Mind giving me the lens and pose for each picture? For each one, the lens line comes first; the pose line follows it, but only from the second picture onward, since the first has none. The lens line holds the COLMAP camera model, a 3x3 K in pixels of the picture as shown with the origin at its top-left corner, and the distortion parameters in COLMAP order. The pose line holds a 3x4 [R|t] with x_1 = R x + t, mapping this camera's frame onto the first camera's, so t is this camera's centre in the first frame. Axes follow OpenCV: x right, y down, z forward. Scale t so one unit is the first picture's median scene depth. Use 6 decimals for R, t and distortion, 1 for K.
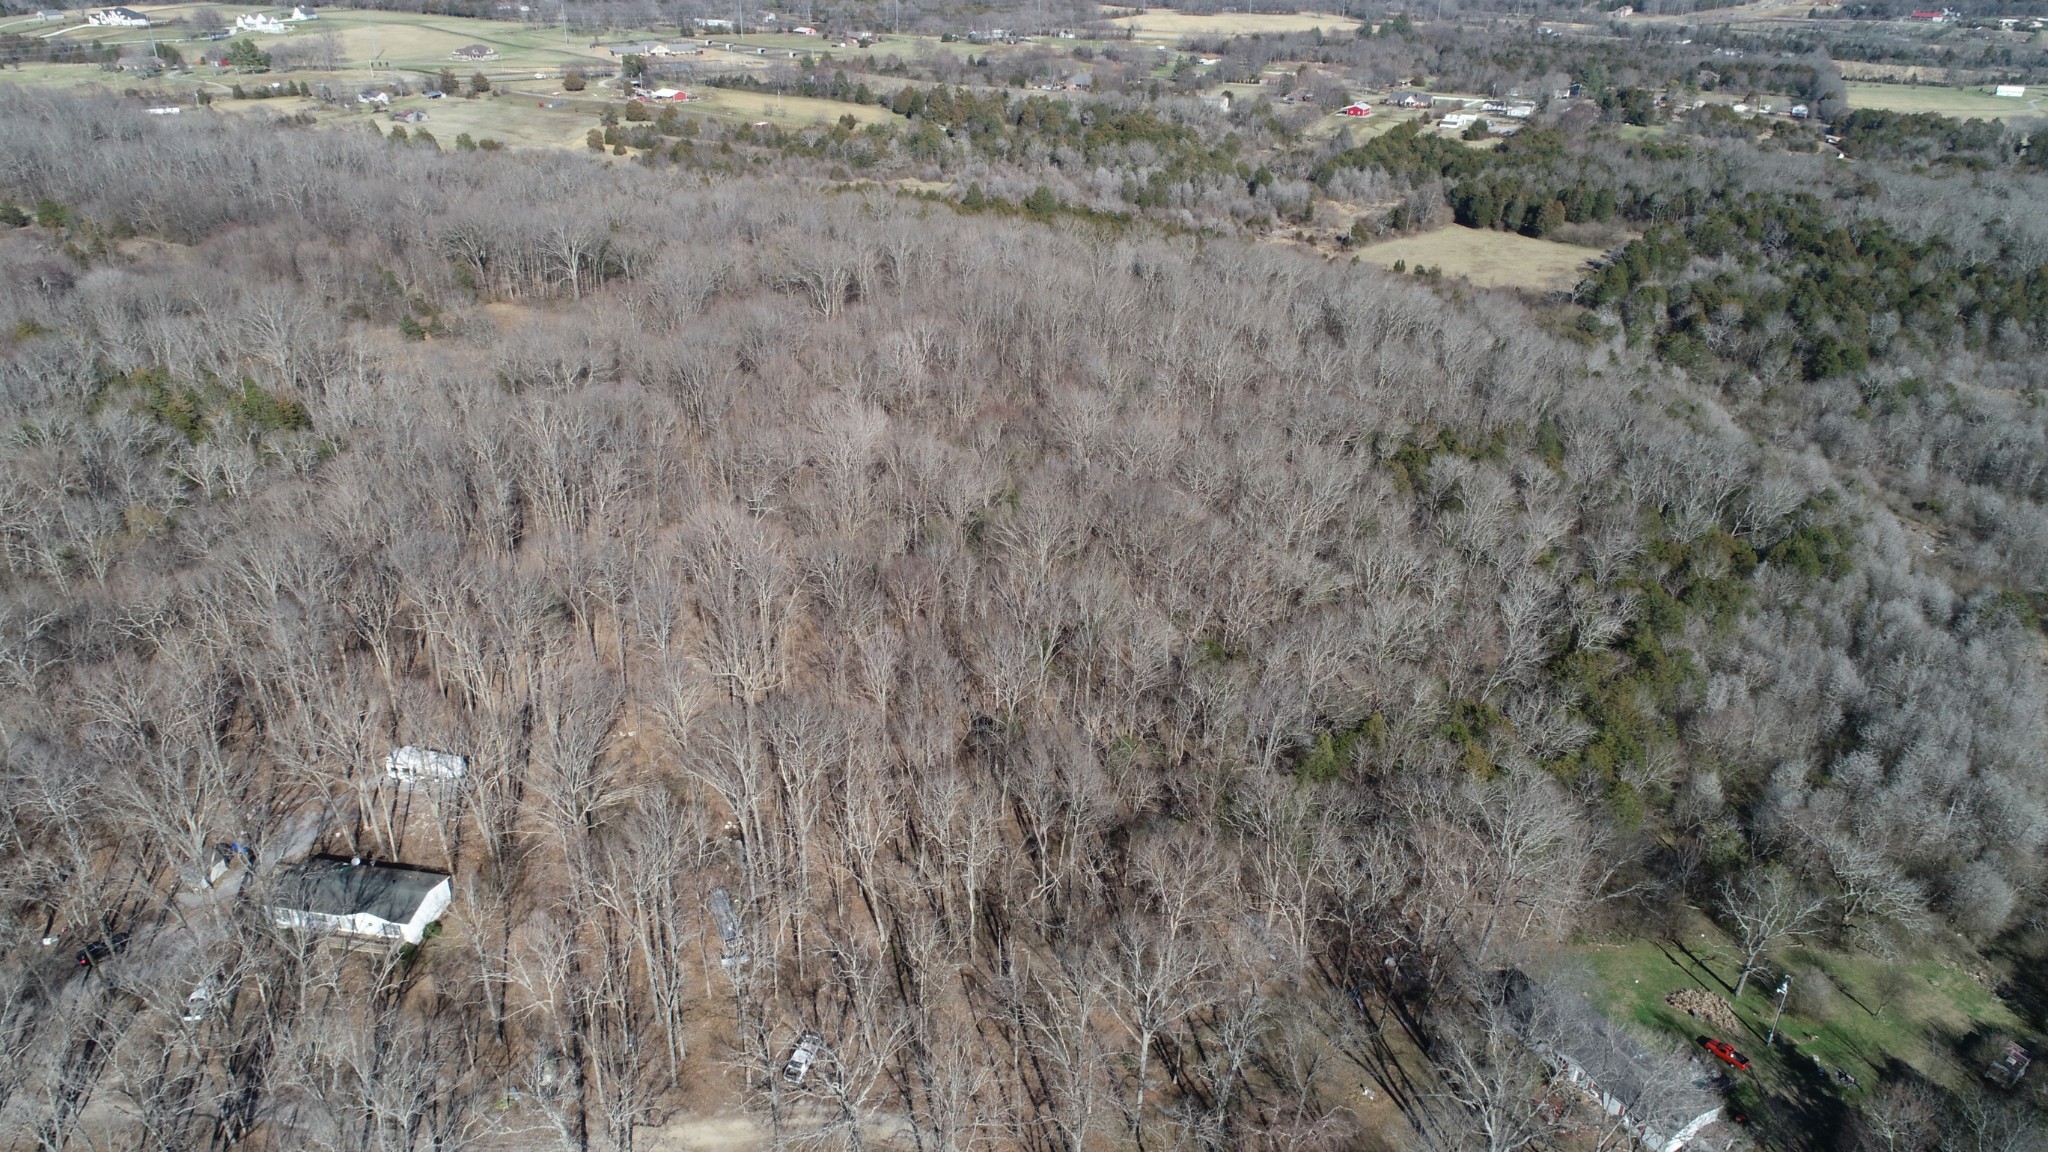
lens RADIAL K [[1359.0, 0, 1023.4], [0, 1359.0, 573.1], [0, 0, 1]] dist [-0.006073, 0.003528]
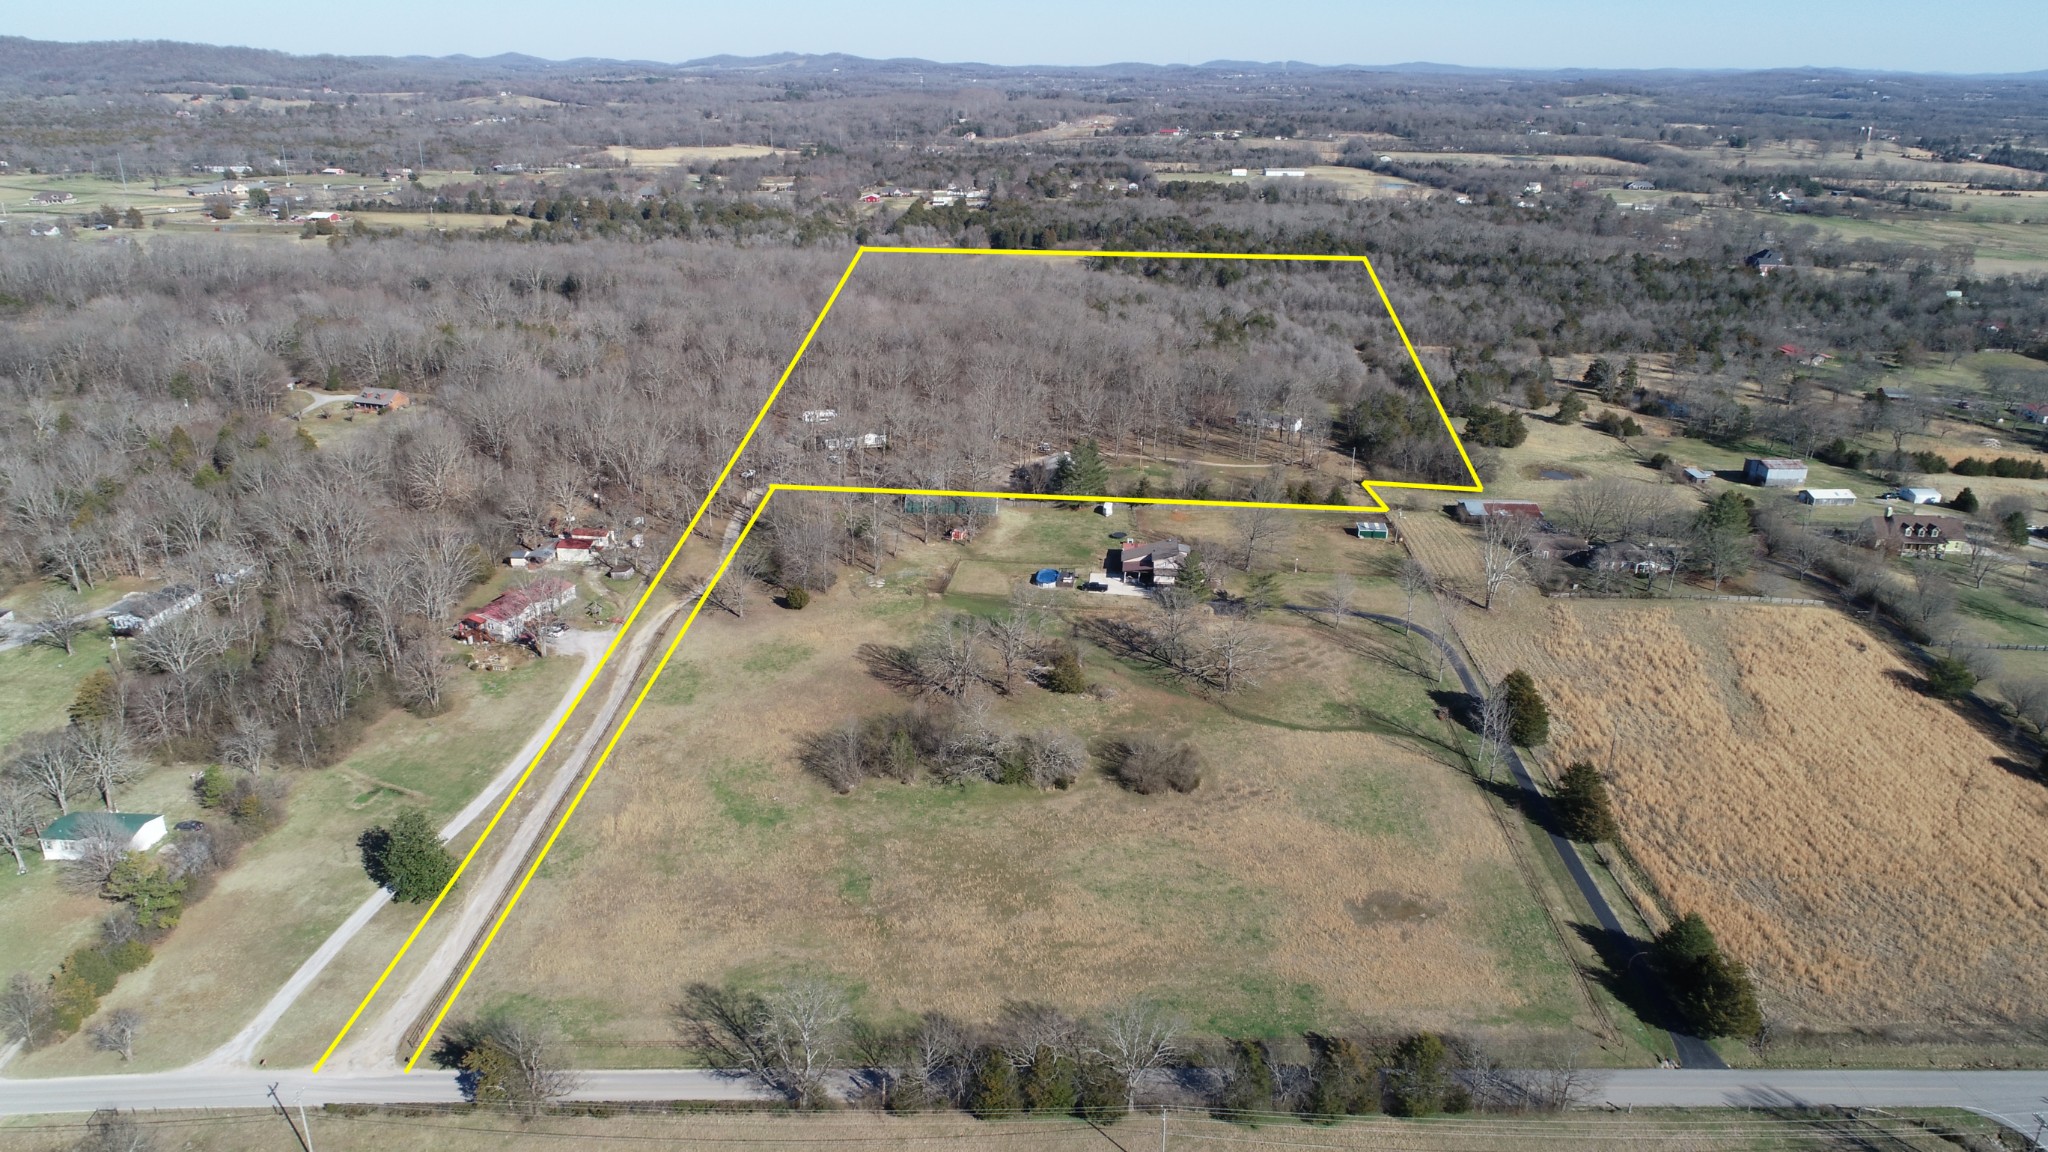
lens RADIAL K [[1359.0, 0, 1028.5], [0, 1359.0, 575.8], [0, 0, 1]] dist [-0.006073, 0.003528]
pose [[0.887699, -0.168726, 0.428394, -0.397454], [0.207903, 0.977068, -0.045984, 0.201774], [-0.410811, 0.129884, 0.902421, -0.417983]]
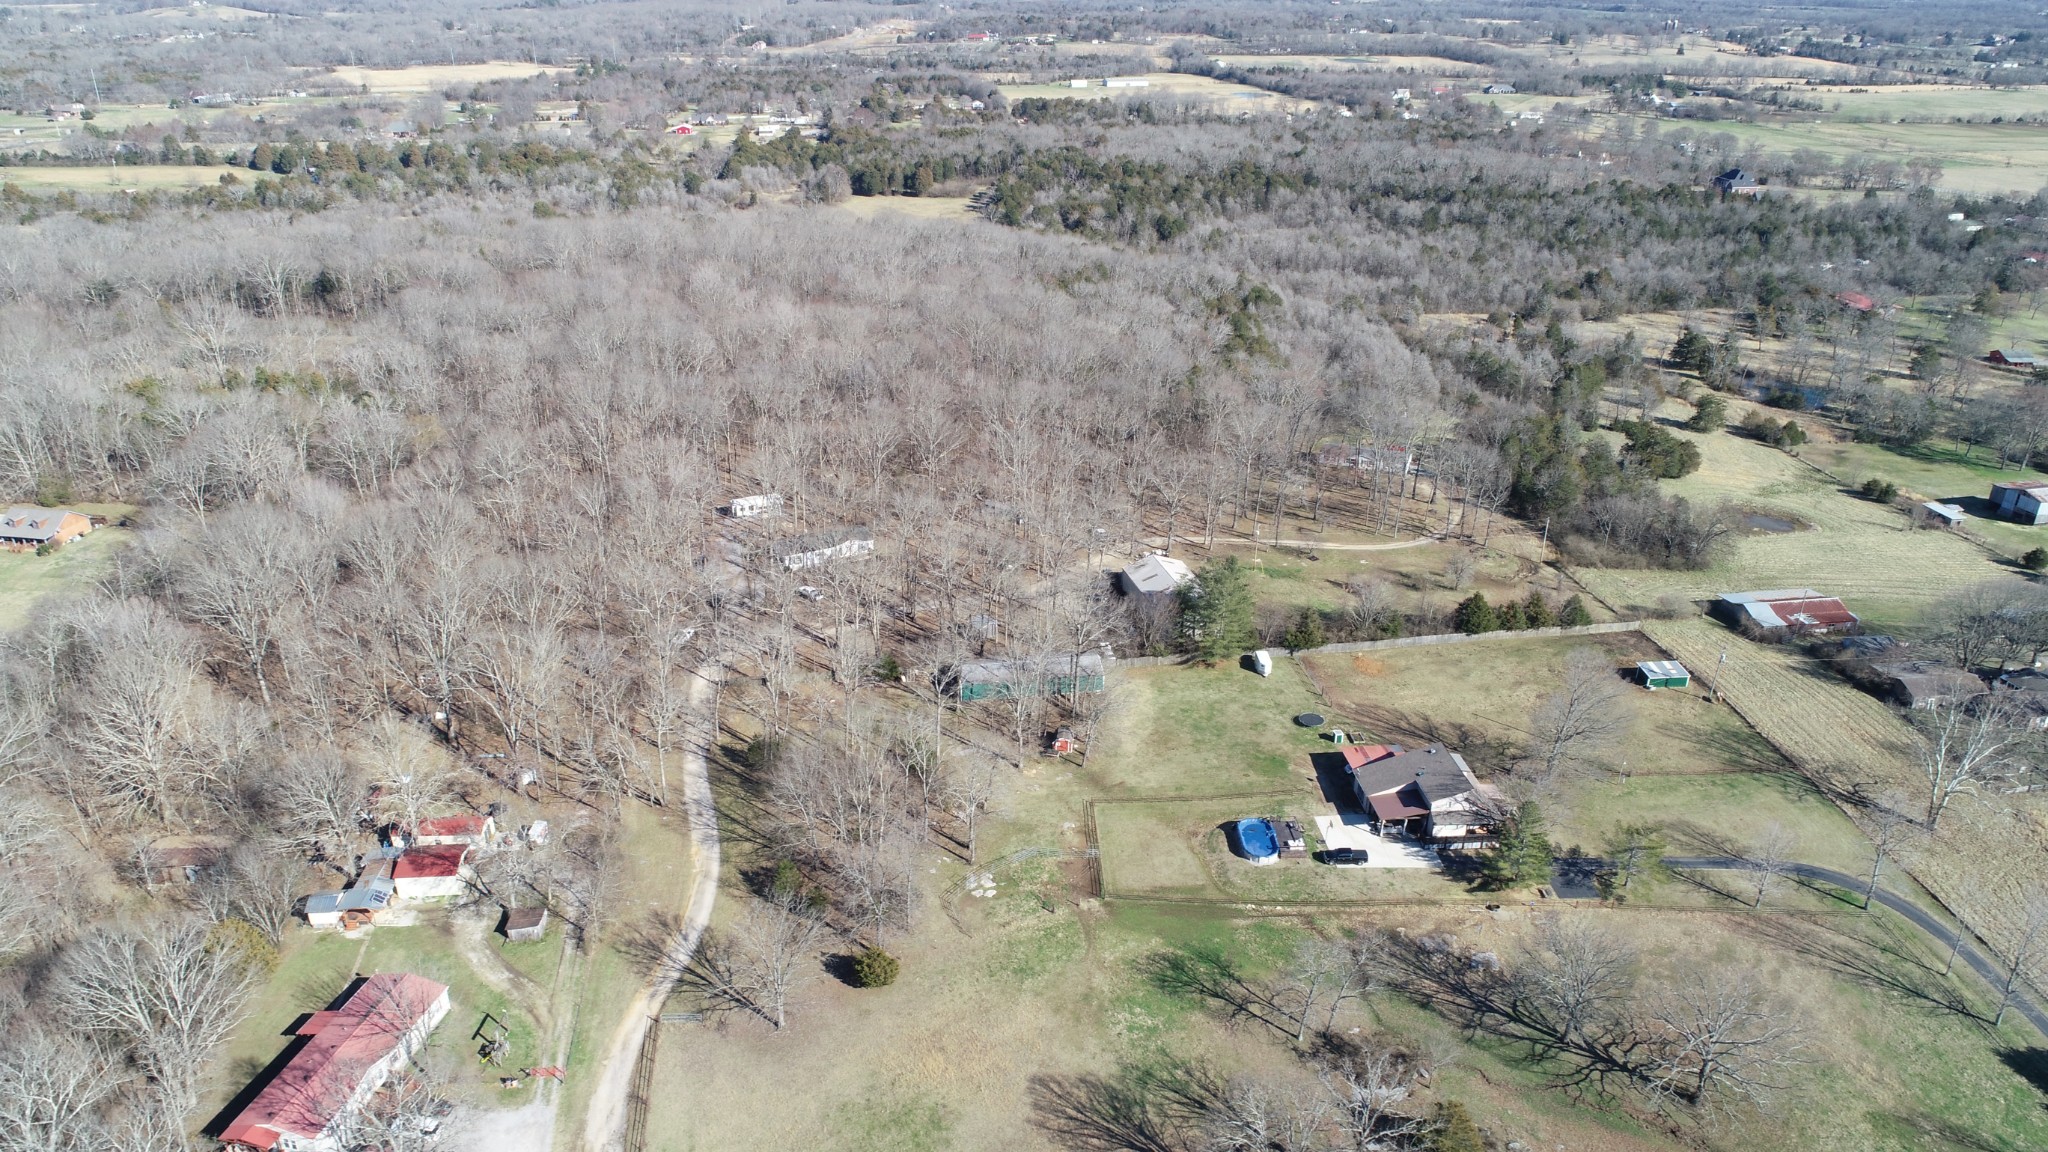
lens RADIAL K [[1359.0, 0, 1021.0], [0, 1359.0, 579.3], [0, 0, 1]] dist [-0.006073, 0.003528]
pose [[0.802562, -0.259126, 0.537352, -0.359962], [0.274127, 0.960198, 0.053613, 0.075592], [-0.529857, 0.104275, 0.841652, -0.161123]]
